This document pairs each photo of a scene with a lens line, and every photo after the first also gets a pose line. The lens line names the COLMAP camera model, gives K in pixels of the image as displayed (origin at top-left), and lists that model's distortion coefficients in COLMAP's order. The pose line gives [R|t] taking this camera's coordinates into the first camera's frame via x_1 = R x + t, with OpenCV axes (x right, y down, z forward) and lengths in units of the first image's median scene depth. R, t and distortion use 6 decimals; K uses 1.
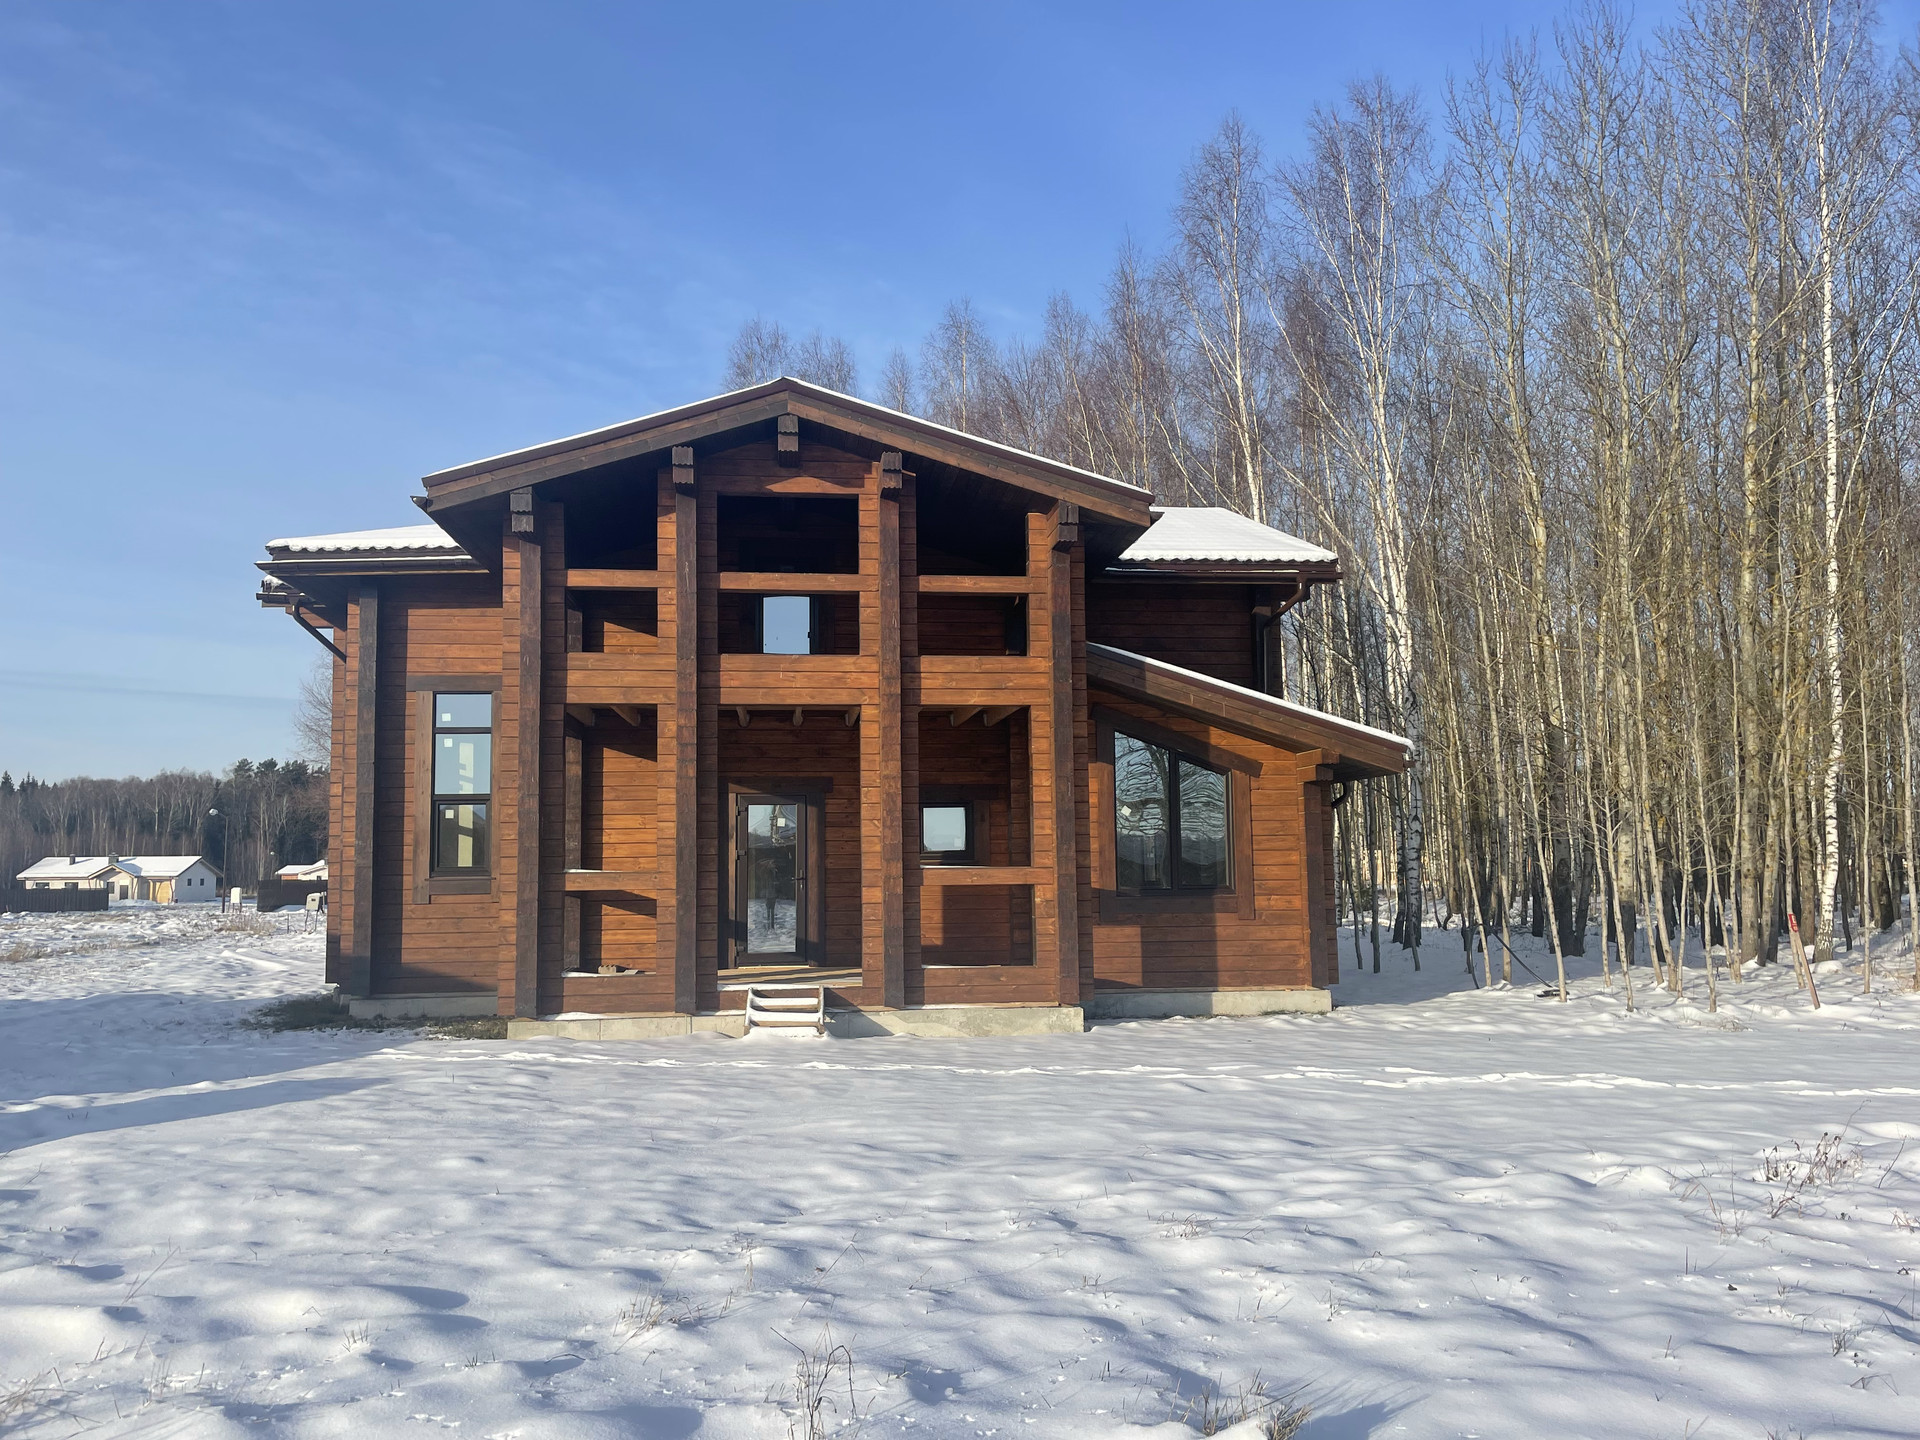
lens RADIAL K [[1612.7, 0, 960.0], [0, 1612.7, 720.0], [0, 0, 1]] dist [0.114539, -0.178927]
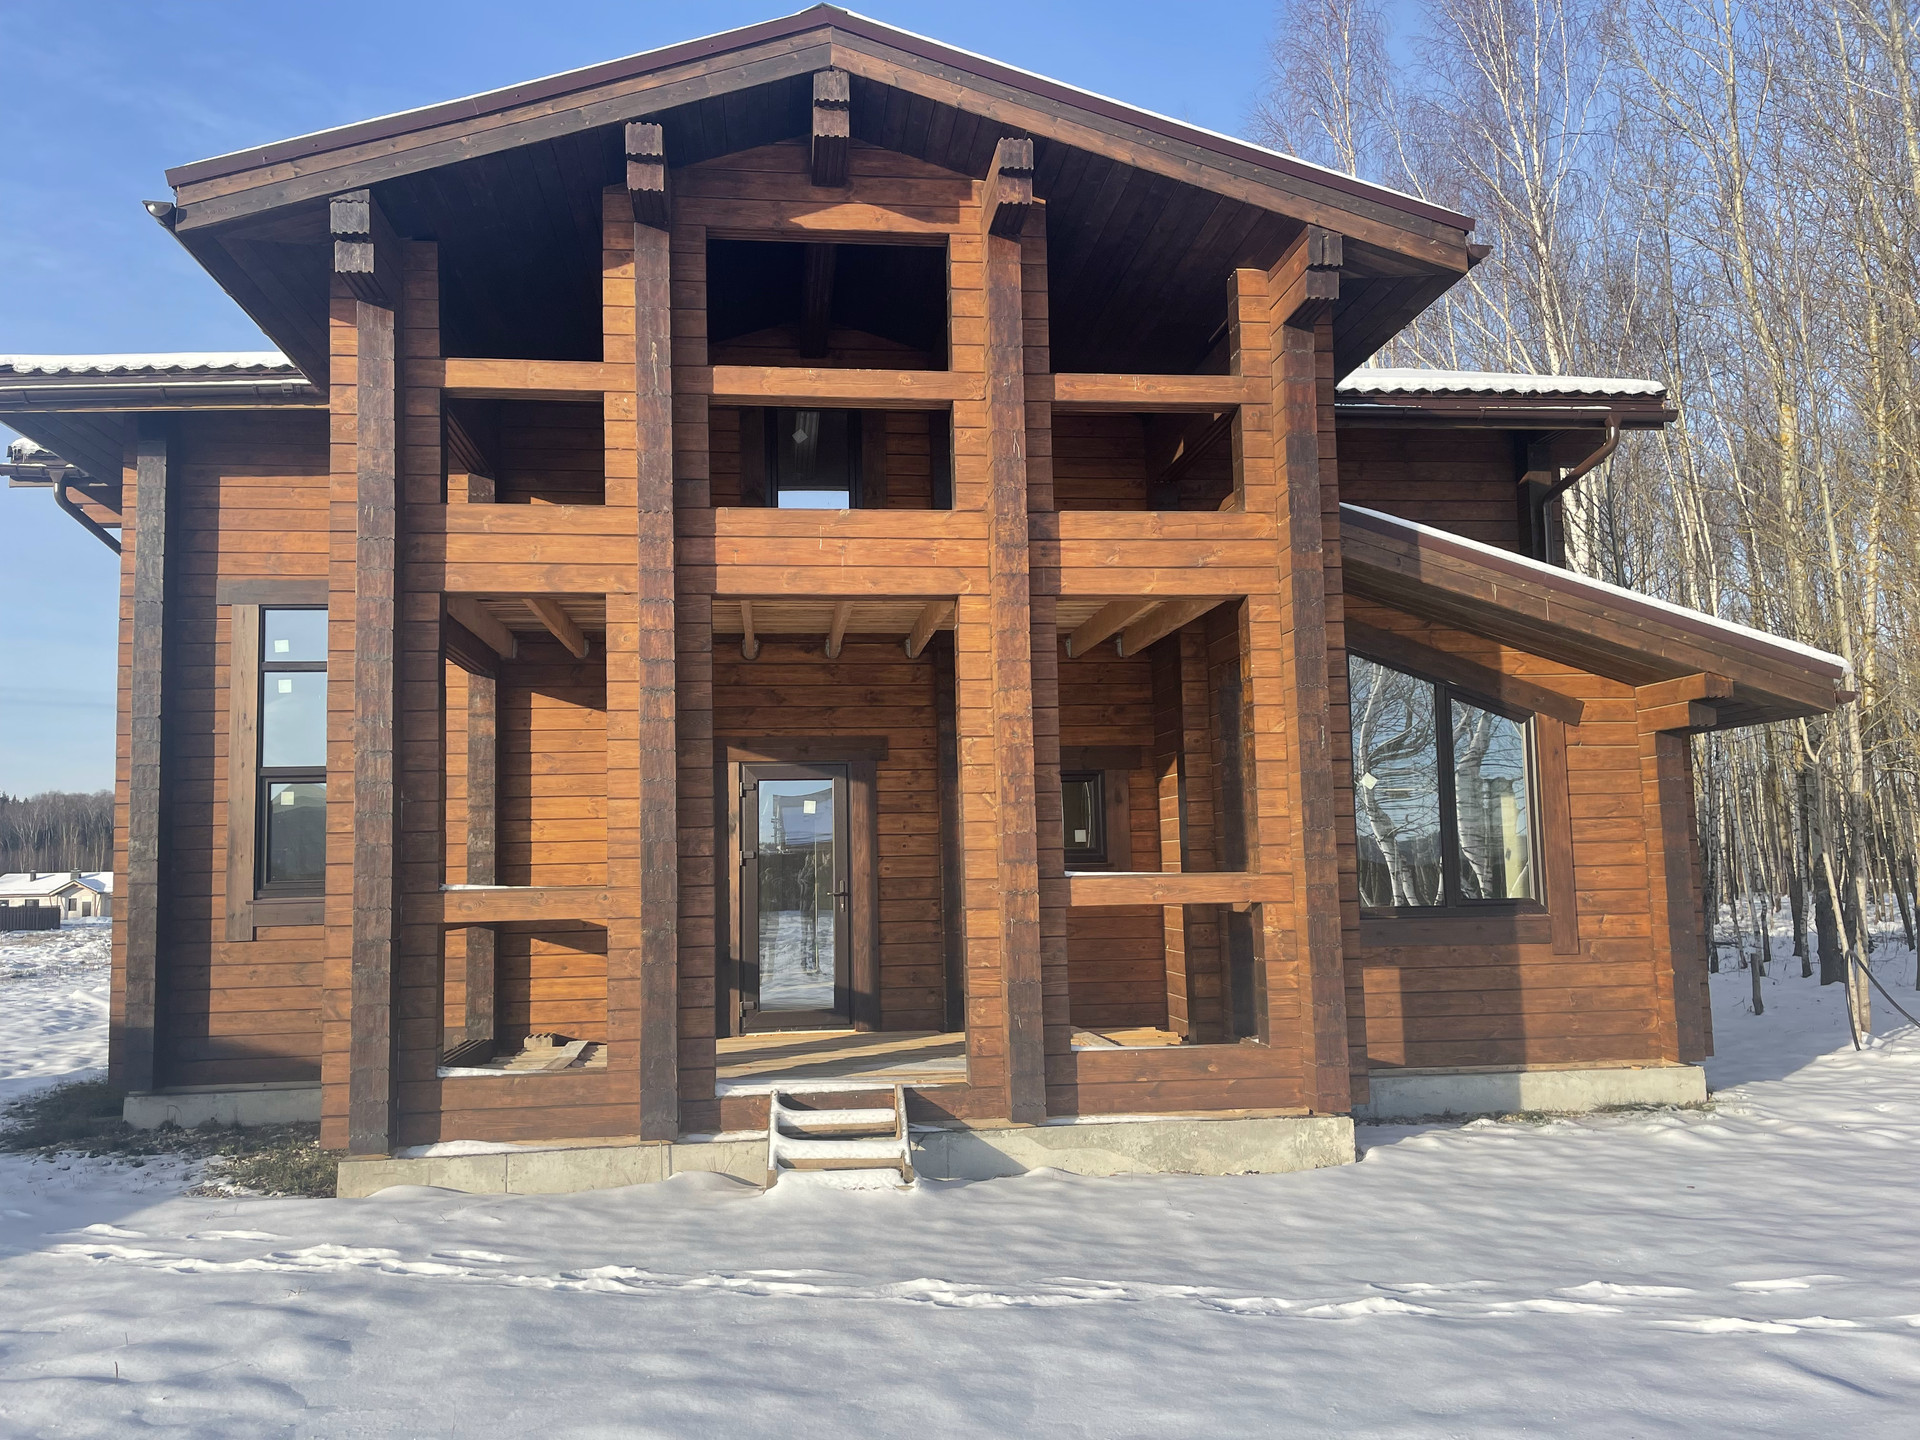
lens RADIAL K [[1612.7, 0, 960.0], [0, 1612.7, 720.0], [0, 0, 1]] dist [0.114539, -0.178927]
pose [[0.999910, -0.009962, 0.009016, -0.066350], [0.009998, 0.999942, -0.003966, 0.037639], [-0.008976, 0.004055, 0.999951, 0.419308]]
